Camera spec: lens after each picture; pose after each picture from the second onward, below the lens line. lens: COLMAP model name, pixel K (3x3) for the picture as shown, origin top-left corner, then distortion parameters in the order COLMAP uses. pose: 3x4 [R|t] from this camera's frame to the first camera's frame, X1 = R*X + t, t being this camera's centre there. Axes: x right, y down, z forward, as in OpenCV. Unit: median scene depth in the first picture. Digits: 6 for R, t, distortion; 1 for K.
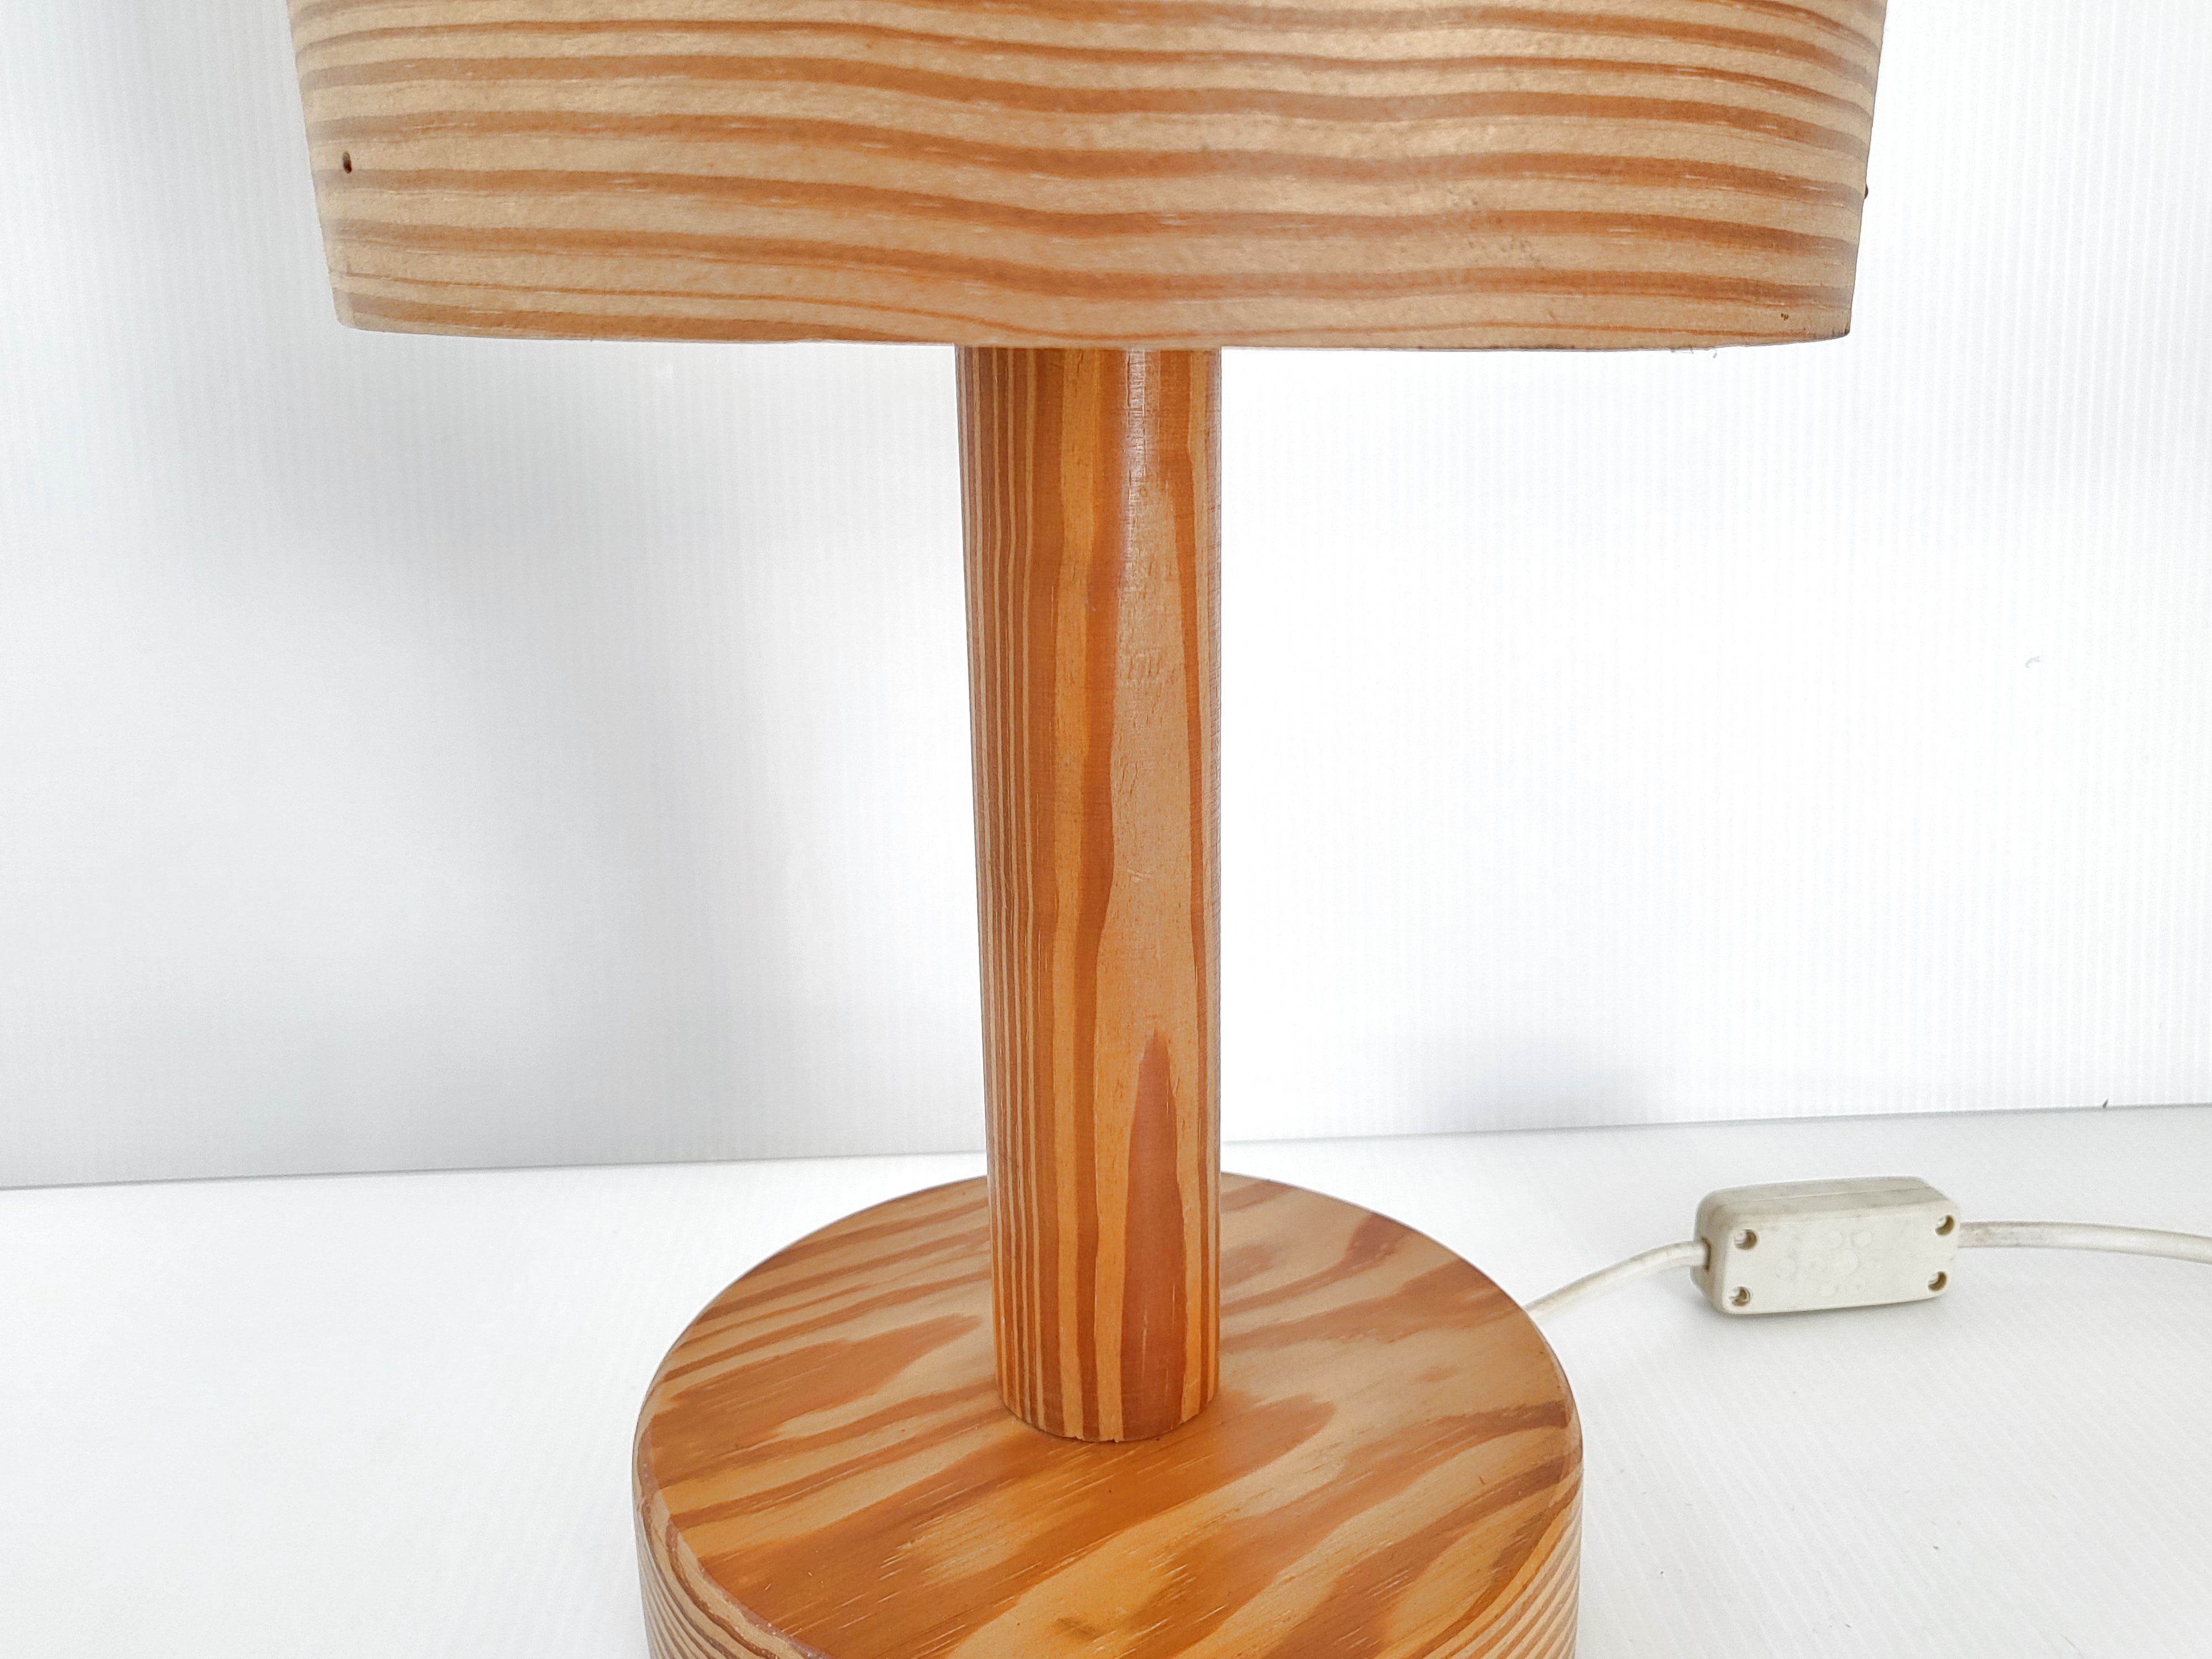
lens RADIAL K [[1886.2, 0, 1075.7], [0, 1886.2, 831.6], [0, 0, 1]] dist [-0.014206, -0.028989]
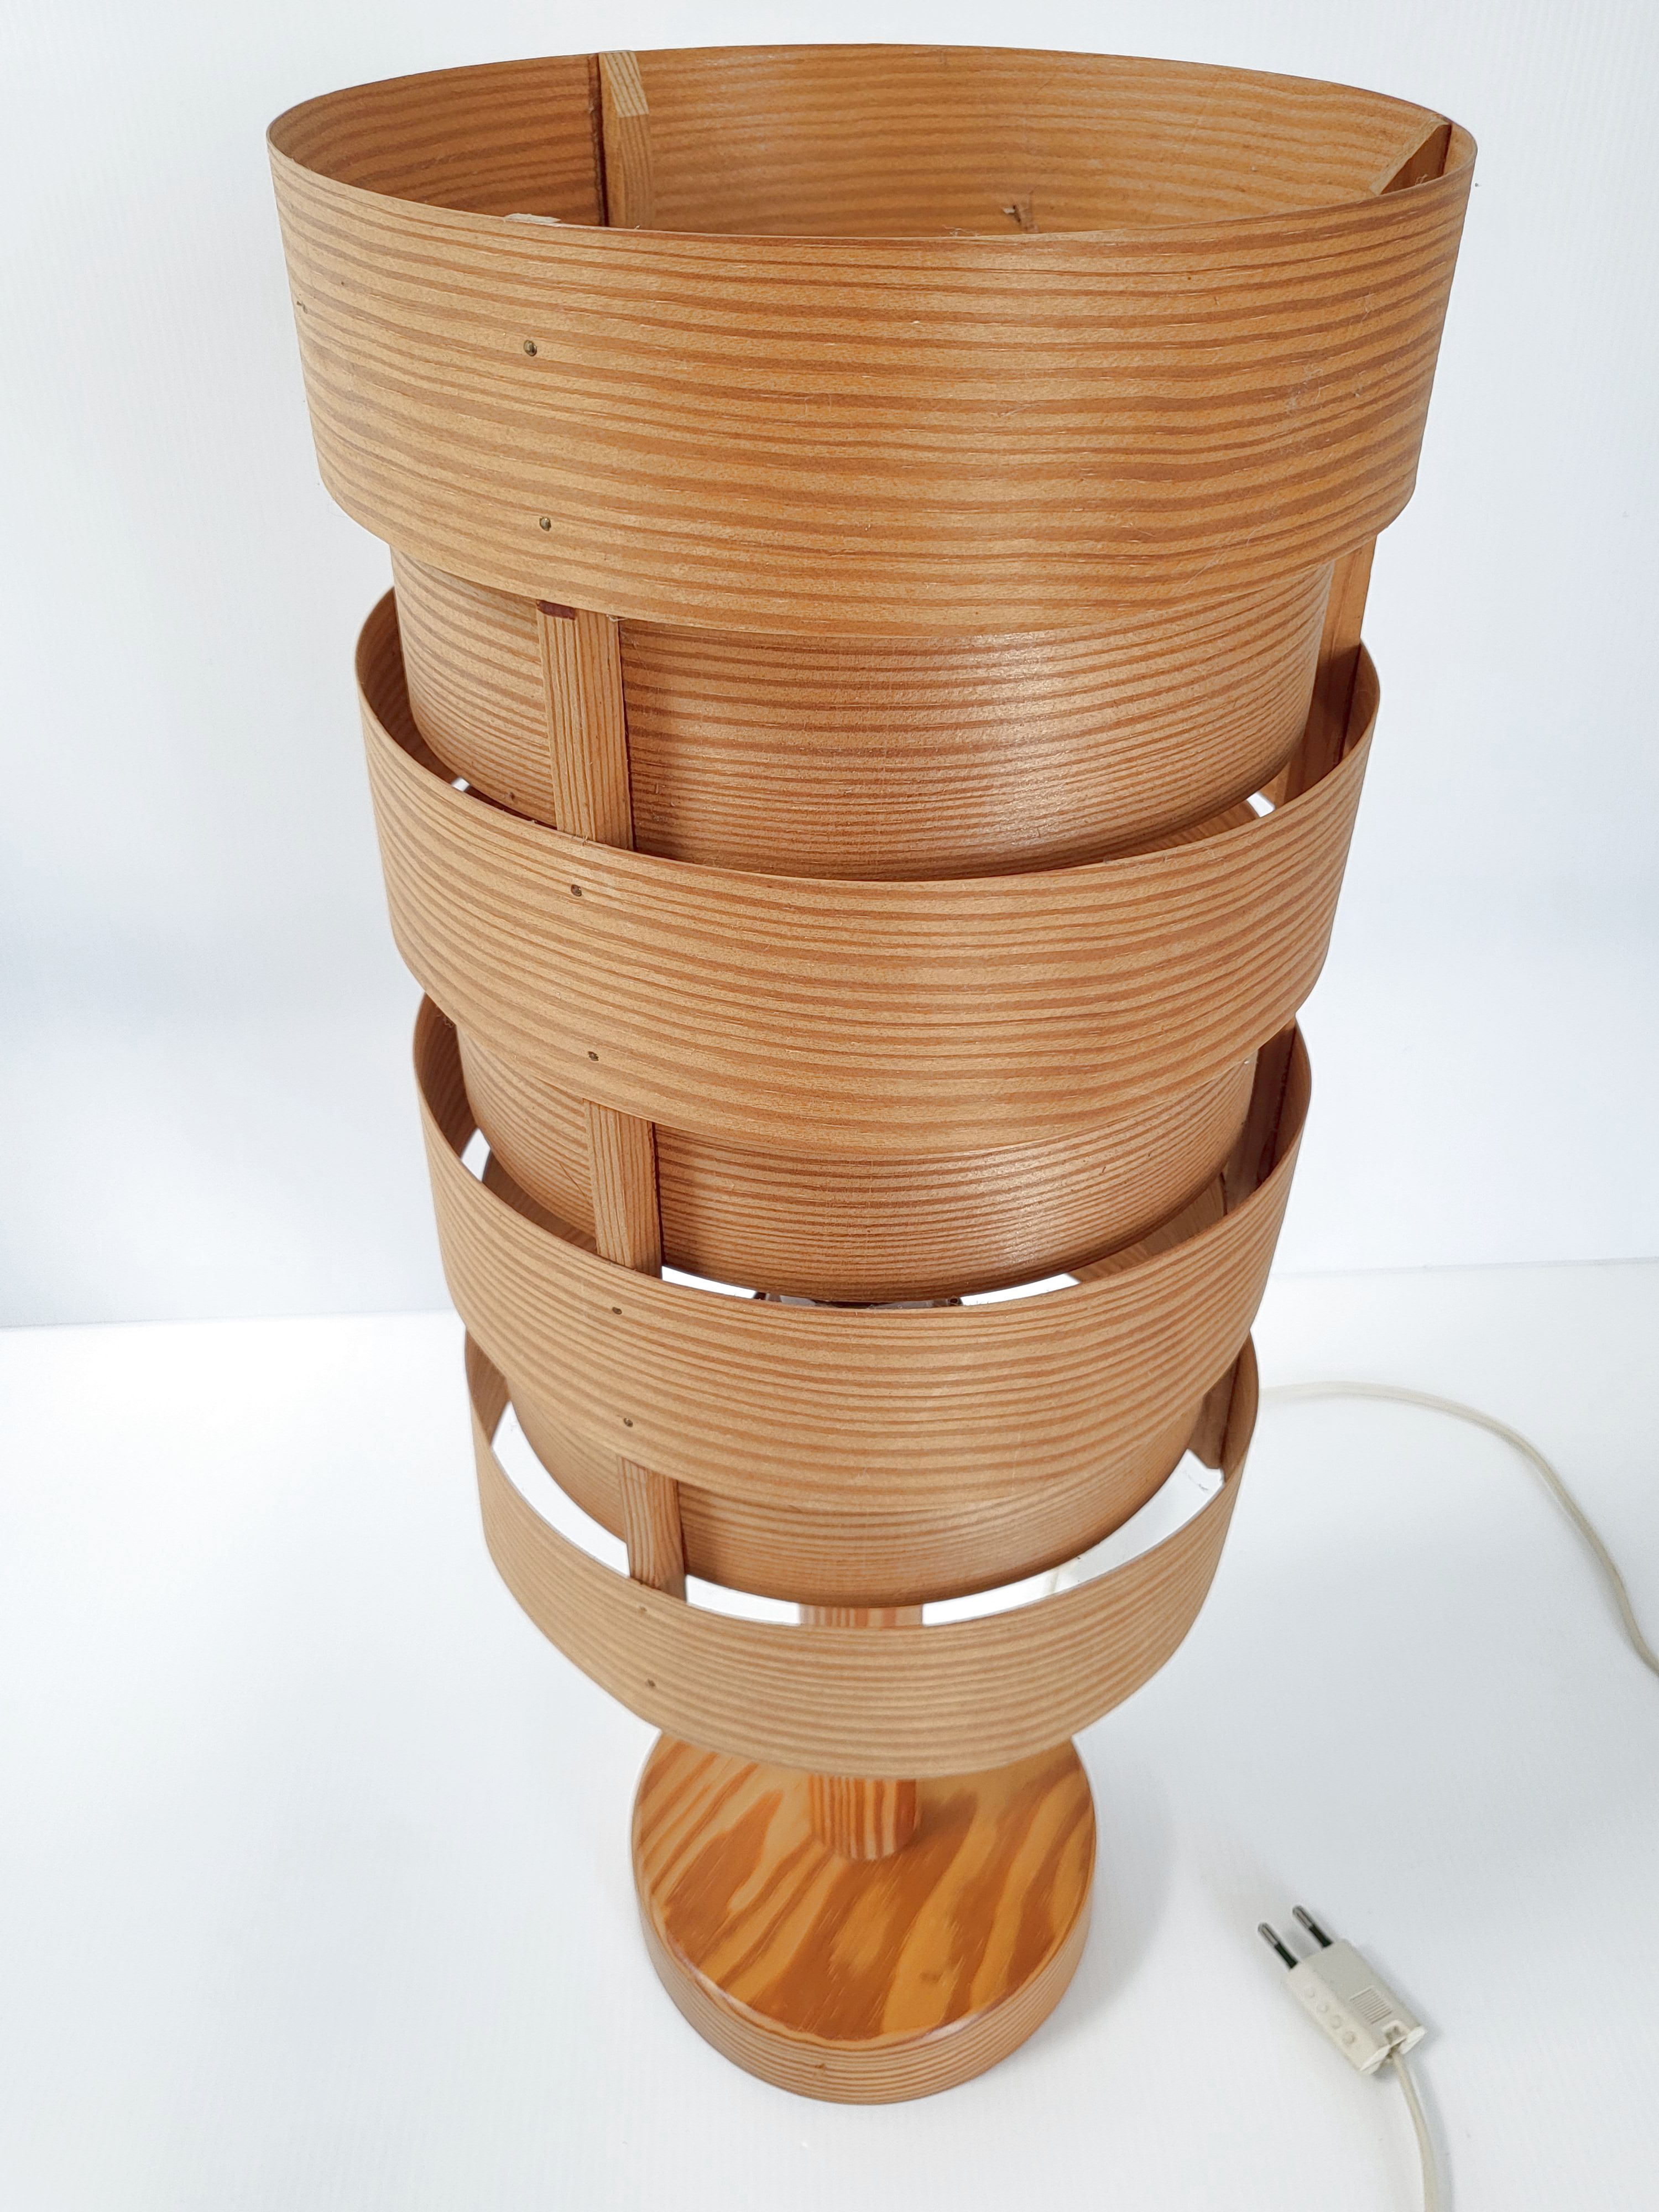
lens RADIAL K [[1886.2, 0, 847.7], [0, 1886.2, 1081.7], [0, 0, 1]] dist [-0.014206, -0.028989]
pose [[0.912466, -0.236264, 0.334042, -0.525675], [0.111839, 0.929360, 0.351827, -1.230433], [-0.393570, -0.283671, 0.874433, -0.557495]]
